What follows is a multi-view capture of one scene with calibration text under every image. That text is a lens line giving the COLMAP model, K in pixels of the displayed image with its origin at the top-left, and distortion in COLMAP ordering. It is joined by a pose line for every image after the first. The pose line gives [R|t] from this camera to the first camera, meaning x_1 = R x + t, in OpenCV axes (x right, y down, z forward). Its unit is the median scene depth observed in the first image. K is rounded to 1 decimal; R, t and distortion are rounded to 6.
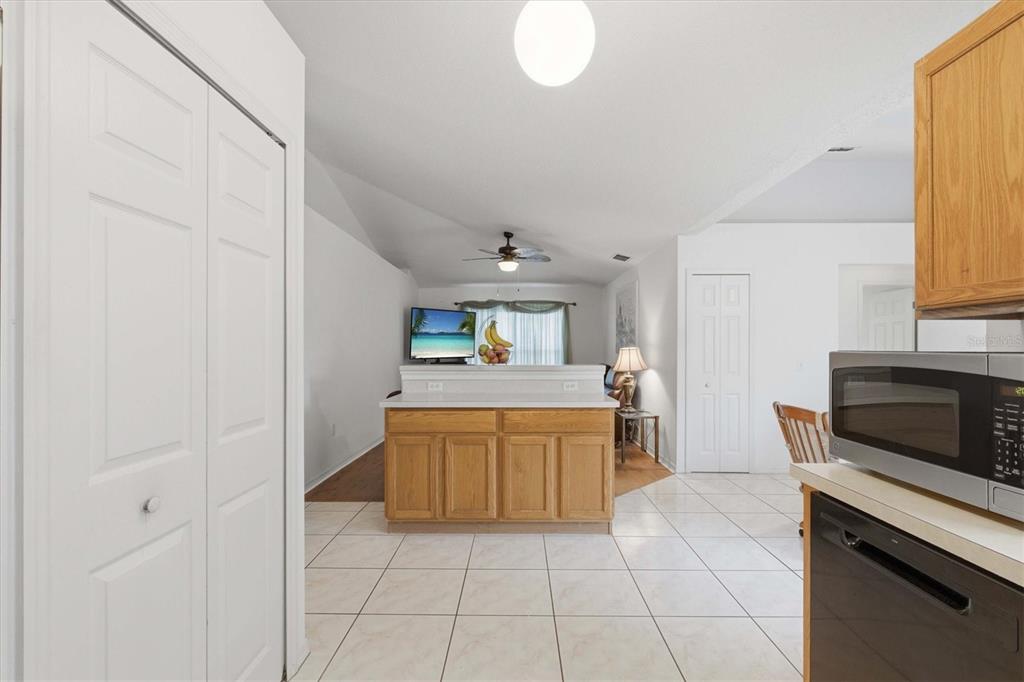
lens RADIAL K [[467.2, 0, 514.1], [0, 467.2, 348.4], [0, 0, 1]] dist [0.000301, 0.000809]
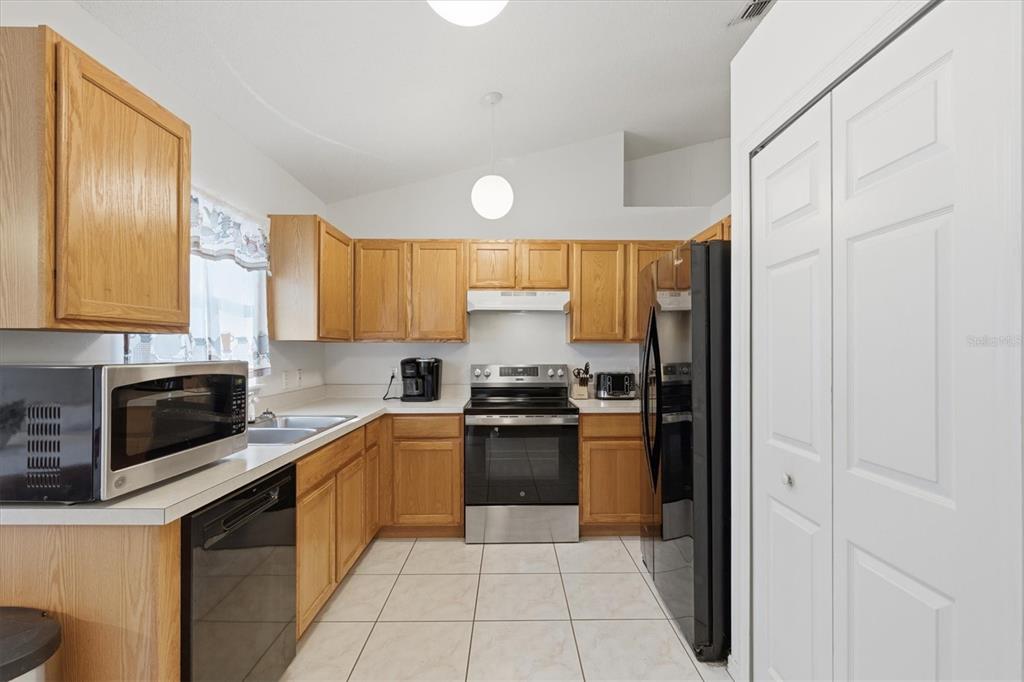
lens RADIAL K [[467.2, 0, 516.0], [0, 467.2, 346.4], [0, 0, 1]] dist [0.000301, 0.000809]
pose [[-0.999780, -0.003742, -0.020619, 0.021485], [-0.003605, 0.999971, -0.006695, -0.028454], [0.020643, -0.006619, -0.999765, 2.137236]]
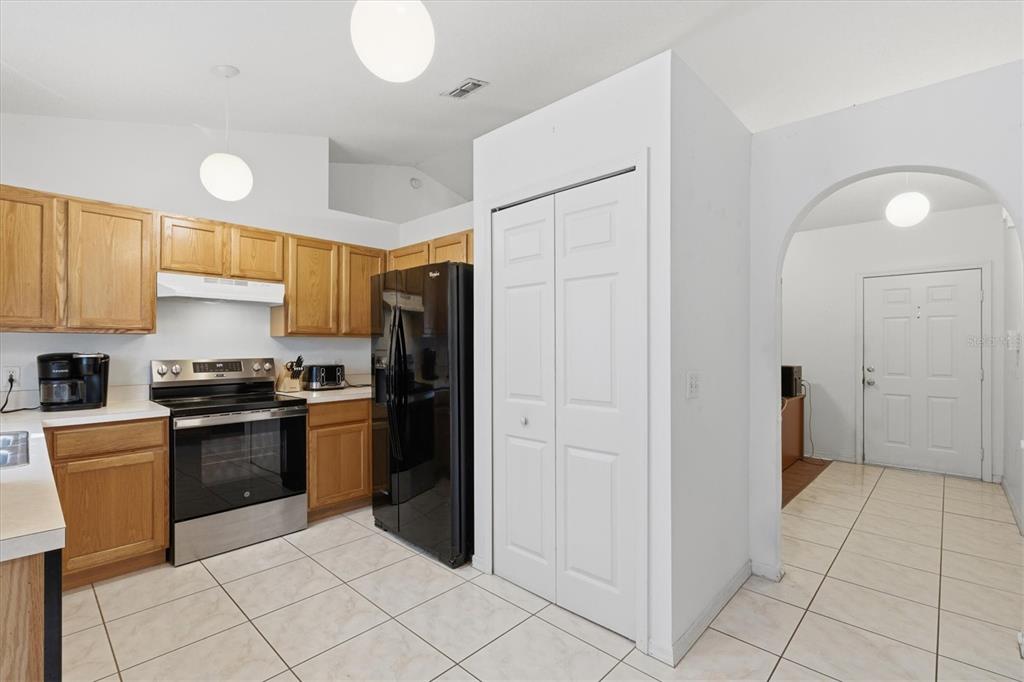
lens RADIAL K [[467.2, 0, 512.8], [0, 467.2, 341.9], [0, 0, 1]] dist [0.000301, 0.000809]
pose [[-0.681248, -0.008751, -0.732001, 0.766580], [-0.000438, 0.999933, -0.011546, -0.002114], [0.732053, -0.007545, -0.681206, 2.243479]]
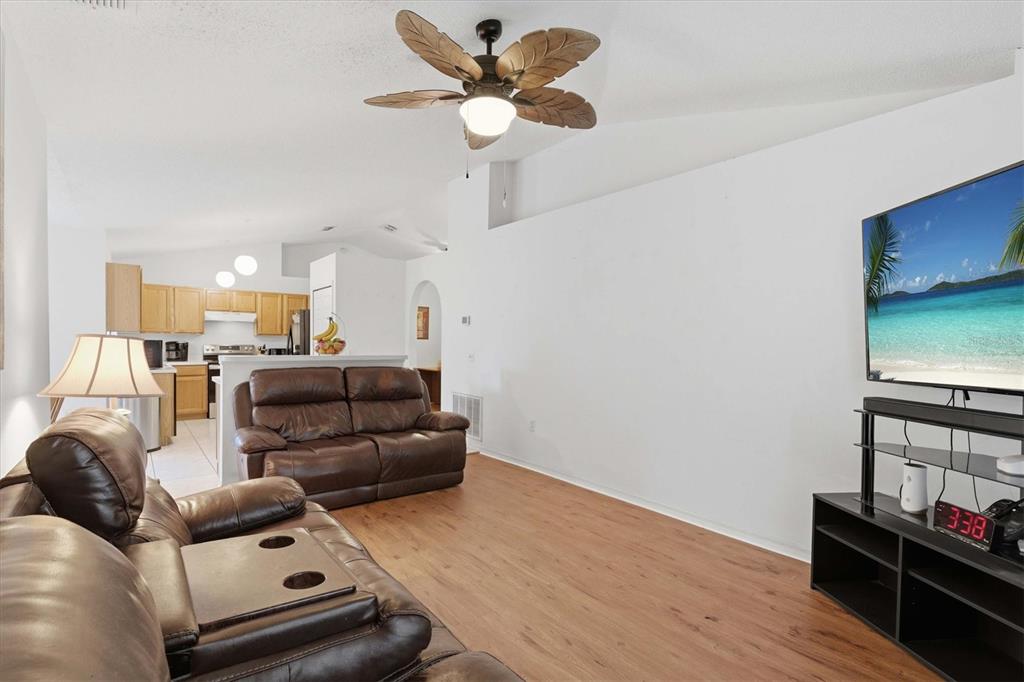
lens RADIAL K [[467.2, 0, 506.5], [0, 467.2, 350.0], [0, 0, 1]] dist [0.000301, 0.000809]
pose [[-0.774085, 0.000095, -0.633082, 1.097990], [-0.012146, 0.999814, 0.015002, -0.005432], [0.632966, 0.019303, -0.773939, 6.738298]]
